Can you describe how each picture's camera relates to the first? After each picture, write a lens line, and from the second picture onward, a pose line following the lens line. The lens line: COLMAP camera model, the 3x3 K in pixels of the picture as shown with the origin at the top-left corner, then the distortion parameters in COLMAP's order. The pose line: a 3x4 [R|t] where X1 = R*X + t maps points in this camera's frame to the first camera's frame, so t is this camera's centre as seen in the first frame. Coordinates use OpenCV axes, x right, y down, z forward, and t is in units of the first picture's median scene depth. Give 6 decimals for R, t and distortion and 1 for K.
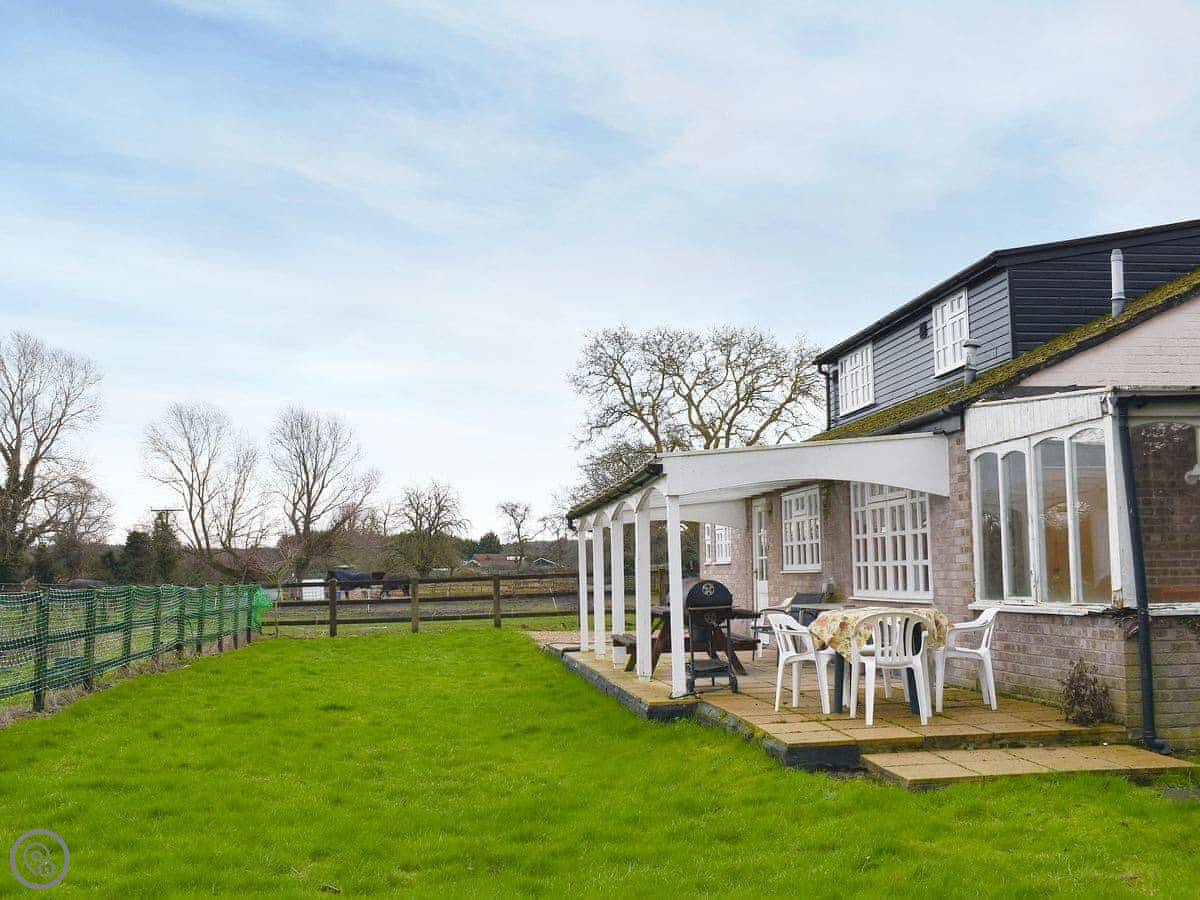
lens RADIAL K [[1203.7, 0, 577.4], [0, 1203.7, 452.9], [0, 0, 1]] dist [-0.045864, 0.017059]
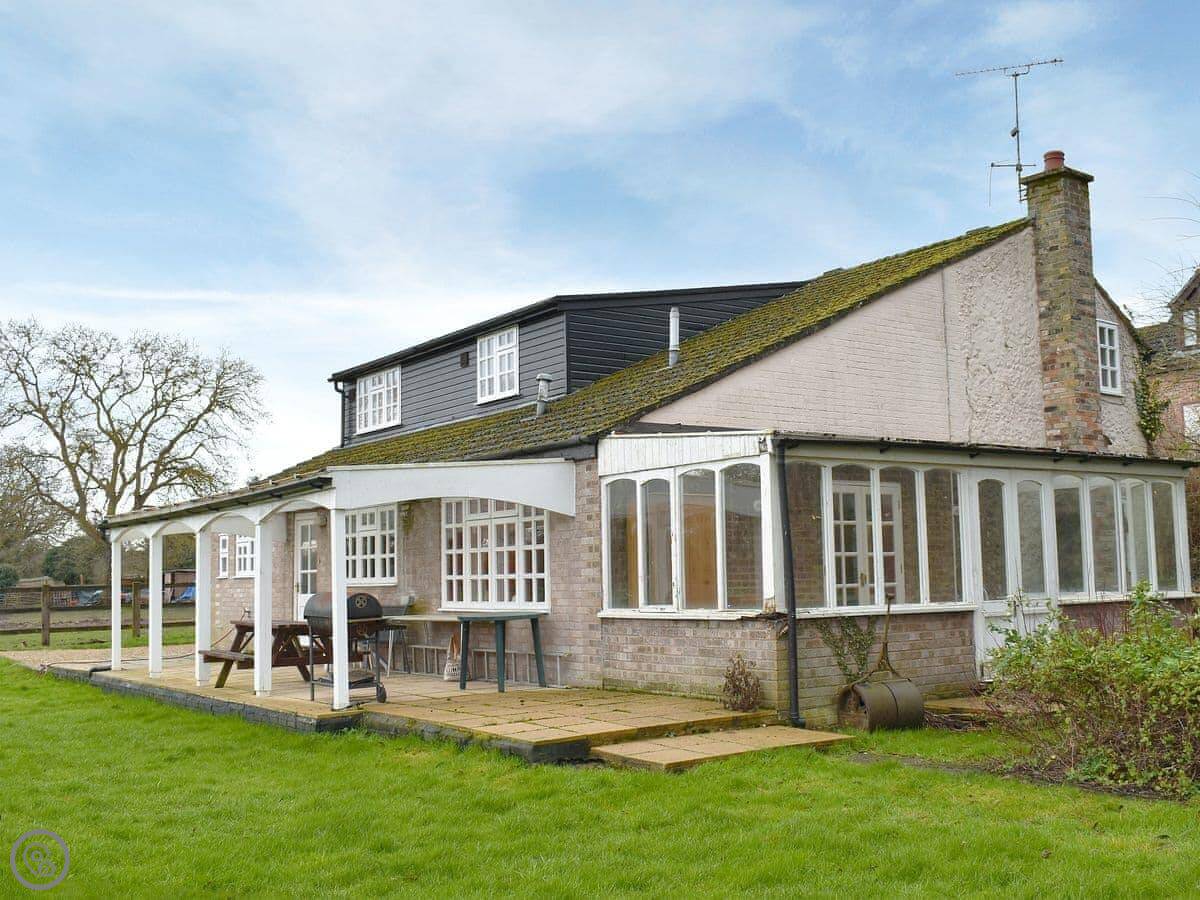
lens RADIAL K [[1203.7, 0, 577.4], [0, 1203.7, 452.9], [0, 0, 1]] dist [-0.045864, 0.017059]
pose [[0.872571, 0.048884, 0.486035, -0.230898], [-0.042817, 0.998804, -0.023588, 0.003572], [-0.486607, -0.000229, 0.873621, 0.020872]]
